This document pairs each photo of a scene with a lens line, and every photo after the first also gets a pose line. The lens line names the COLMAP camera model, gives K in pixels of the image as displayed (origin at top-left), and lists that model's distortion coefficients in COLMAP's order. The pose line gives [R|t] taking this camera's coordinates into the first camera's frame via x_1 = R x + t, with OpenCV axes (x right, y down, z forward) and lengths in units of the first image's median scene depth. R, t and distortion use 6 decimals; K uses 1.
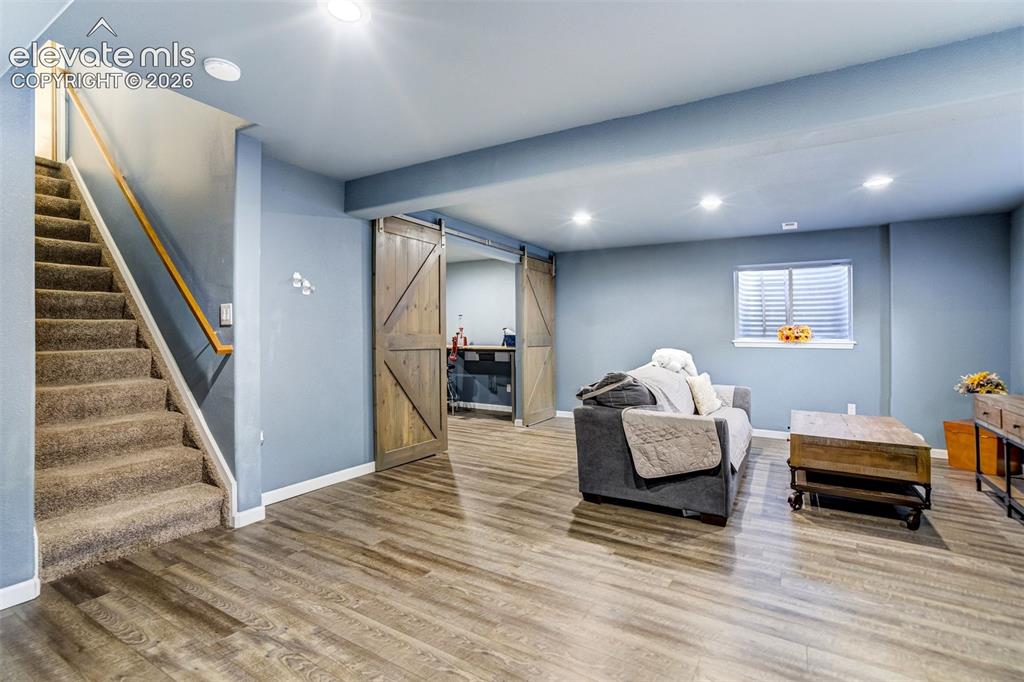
lens RADIAL K [[488.8, 0, 520.0], [0, 488.8, 330.6], [0, 0, 1]] dist [-0.038698, 0.021709]
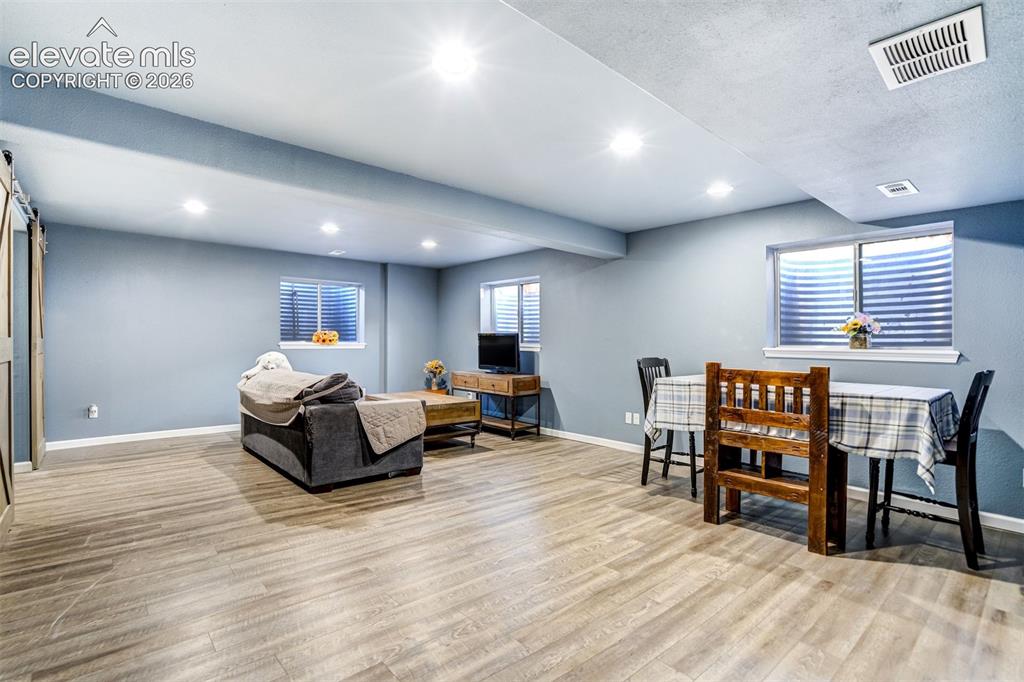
lens RADIAL K [[479.8, 0, 494.4], [0, 479.8, 335.7], [0, 0, 1]] dist [-0.045236, 0.021348]
pose [[0.341085, 0.002250, 0.940030, -0.768053], [-0.012577, 0.999919, 0.002170, -0.010891], [-0.939948, -0.012563, 0.341085, 0.282947]]
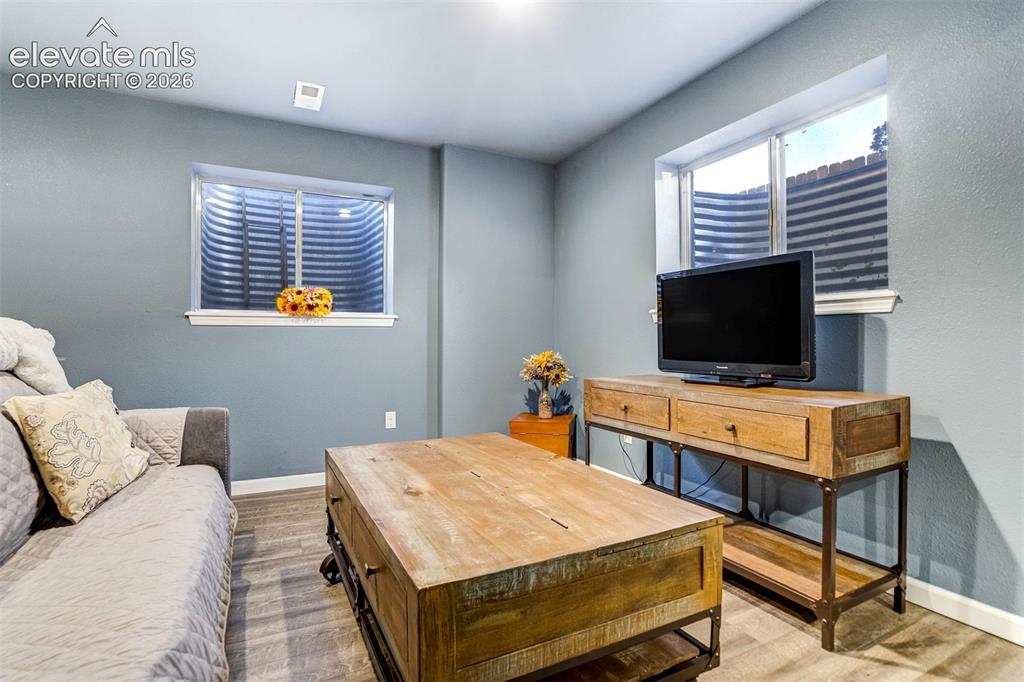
lens RADIAL K [[482.0, 0, 512.0], [0, 482.0, 341.0], [0, 0, 1]] dist [-0.001209, -0.000320]
pose [[0.544289, -0.010122, 0.838836, 0.376898], [0.000946, 0.999934, 0.011452, 0.080573], [-0.838897, -0.005440, 0.544263, 0.824861]]
